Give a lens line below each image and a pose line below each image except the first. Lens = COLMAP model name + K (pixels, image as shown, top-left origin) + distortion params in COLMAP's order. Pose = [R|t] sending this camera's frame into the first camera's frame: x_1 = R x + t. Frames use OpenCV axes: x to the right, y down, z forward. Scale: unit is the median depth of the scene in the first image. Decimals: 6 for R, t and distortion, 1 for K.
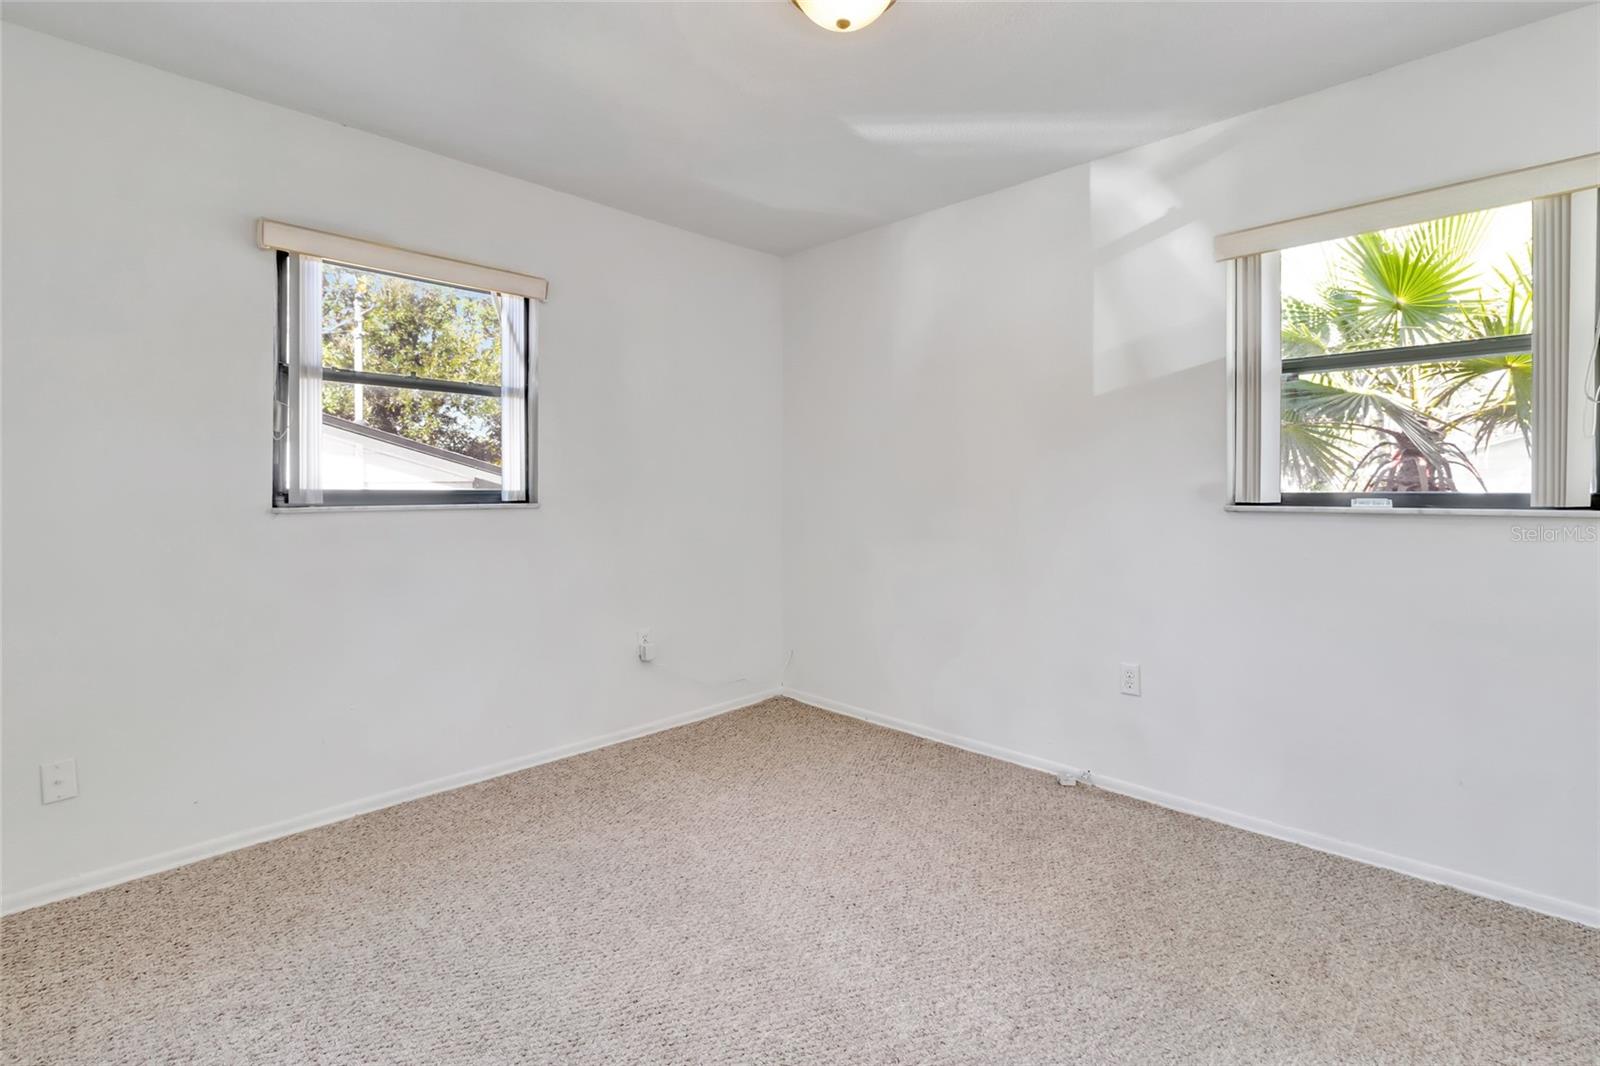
lens RADIAL K [[744.1, 0, 811.0], [0, 744.1, 486.4], [0, 0, 1]] dist [0.007188, -0.000001]
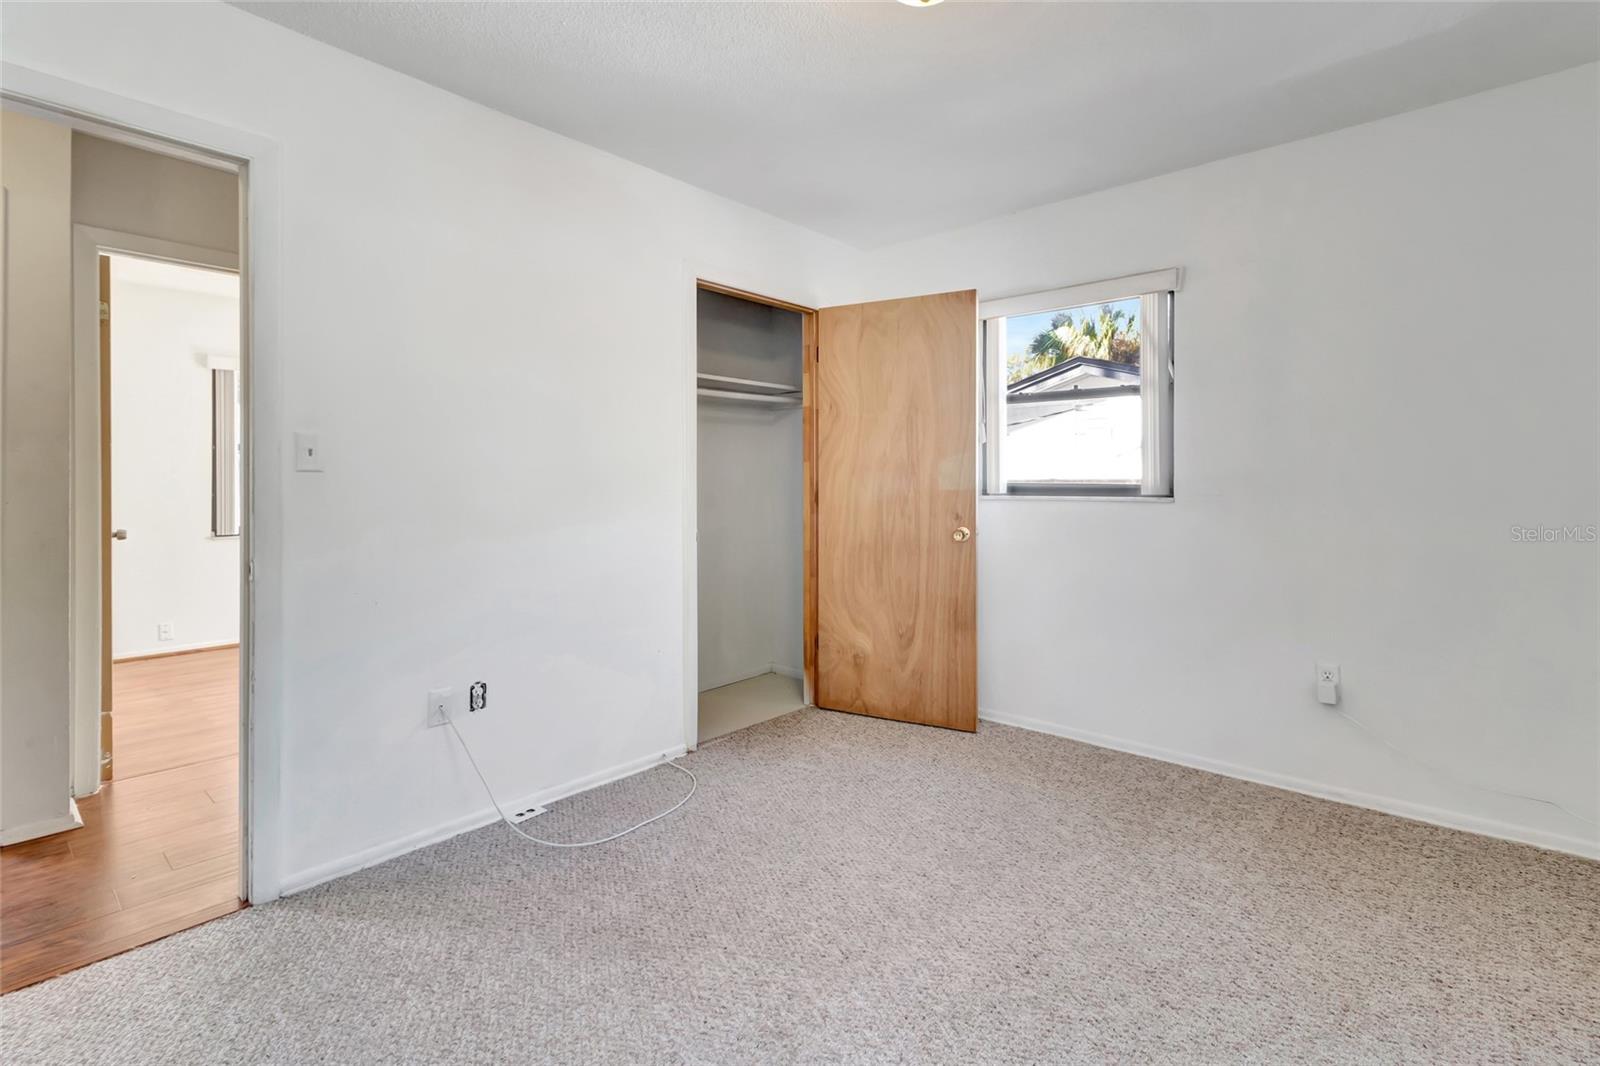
lens RADIAL K [[744.1, 0, 811.0], [0, 744.1, 486.4], [0, 0, 1]] dist [0.007188, -0.000001]
pose [[0.057357, 0.006817, -0.998330, 0.699752], [0.000792, 0.999976, 0.006873, 0.001771], [0.998353, -0.001185, 0.057351, 0.557058]]
